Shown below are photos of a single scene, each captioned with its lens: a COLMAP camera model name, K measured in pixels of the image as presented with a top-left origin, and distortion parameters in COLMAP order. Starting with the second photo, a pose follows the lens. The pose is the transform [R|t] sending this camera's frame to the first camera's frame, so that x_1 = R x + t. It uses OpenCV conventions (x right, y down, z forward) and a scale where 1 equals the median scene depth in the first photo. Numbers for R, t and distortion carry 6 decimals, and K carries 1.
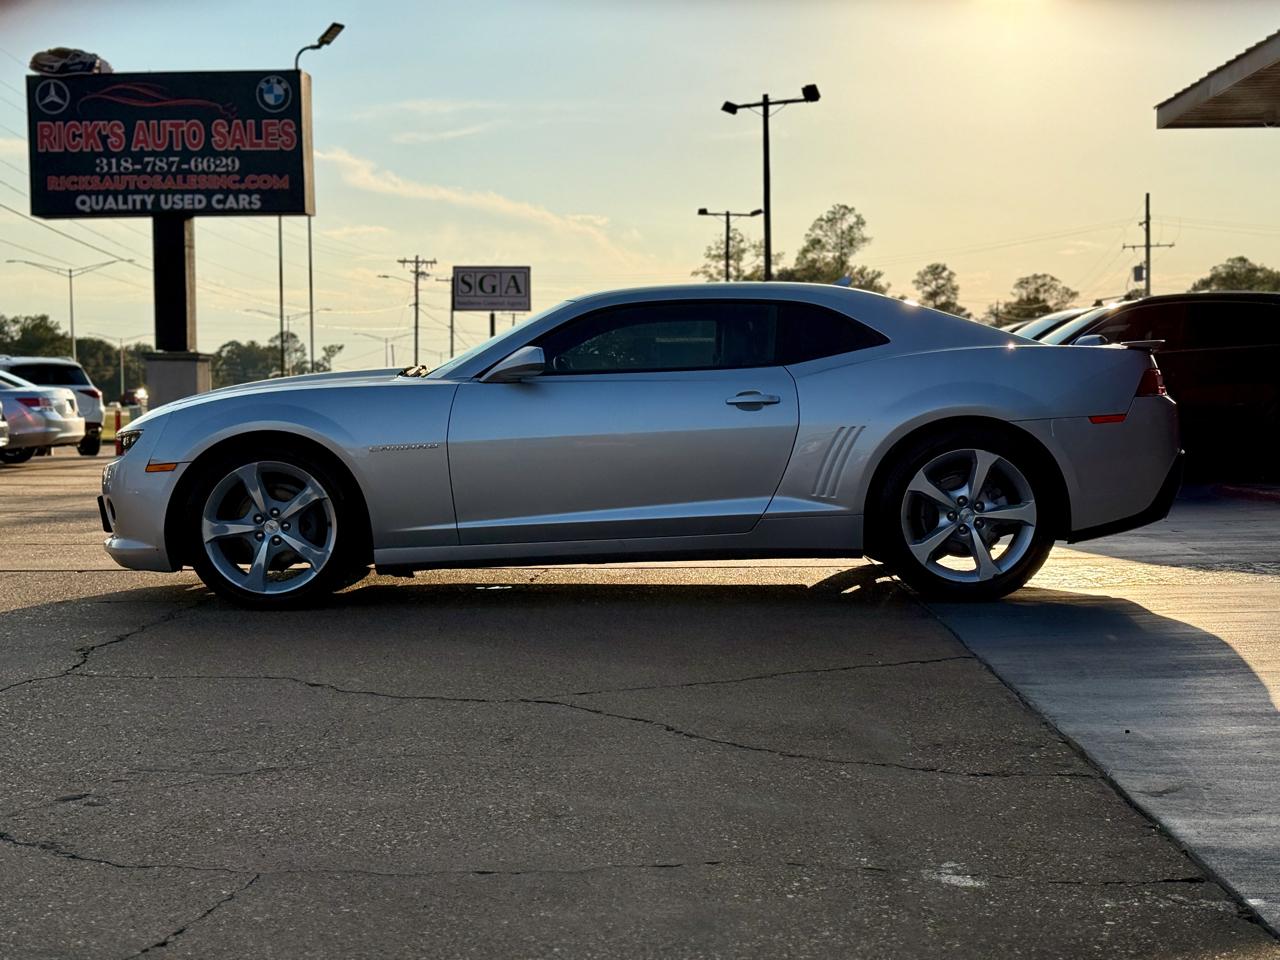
lens RADIAL K [[1766.7, 0, 640.0], [0, 1766.7, 480.0], [0, 0, 1]] dist [0.184093, -0.382286]
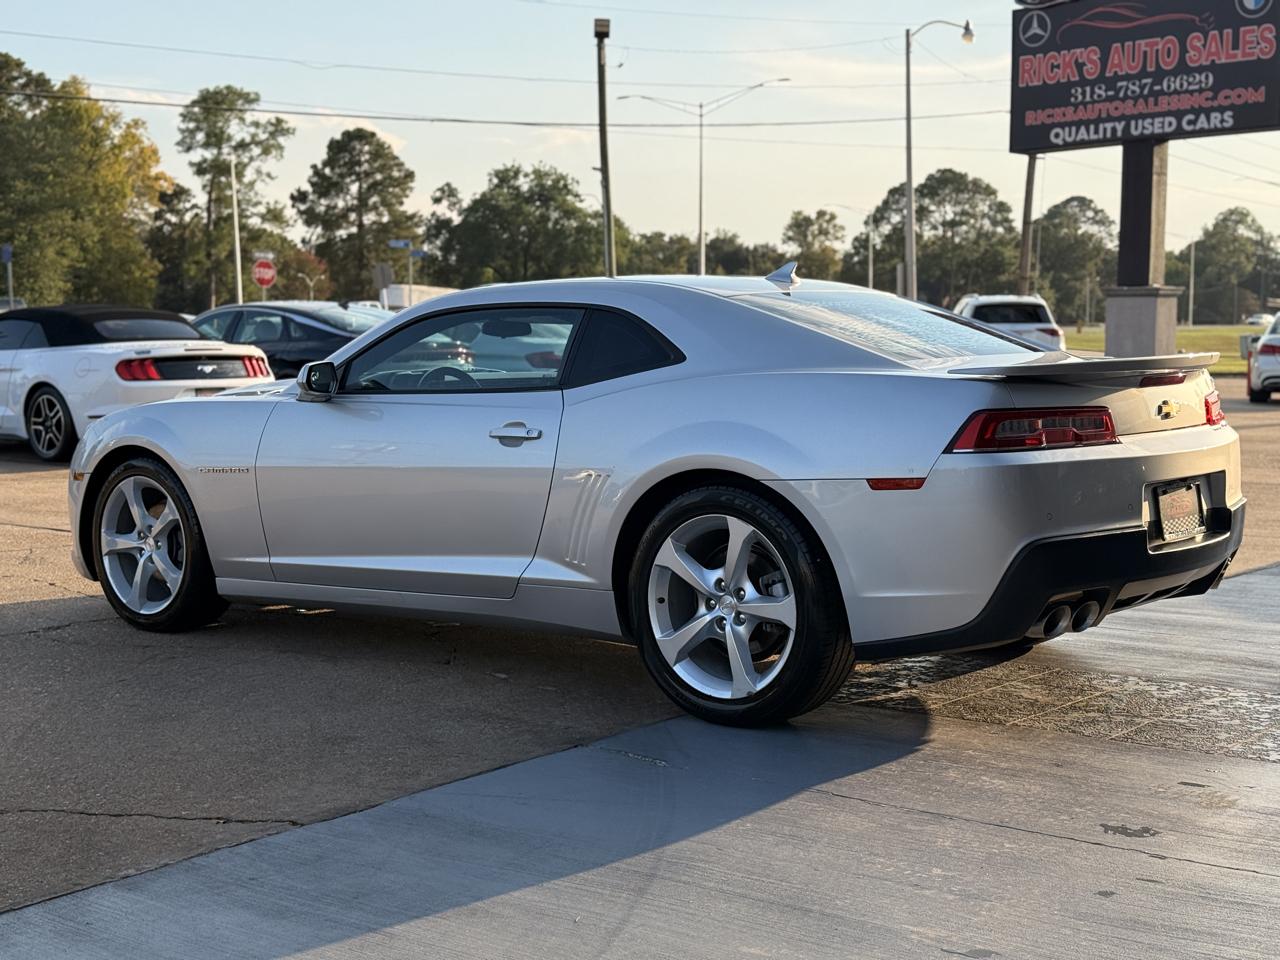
lens RADIAL K [[1766.7, 0, 640.0], [0, 1766.7, 480.0], [0, 0, 1]] dist [0.184093, -0.382286]
pose [[0.776829, 0.056542, -0.627167, 0.136918], [-0.027147, 0.998042, 0.056353, -0.015931], [0.629126, -0.026751, 0.776843, 0.094200]]
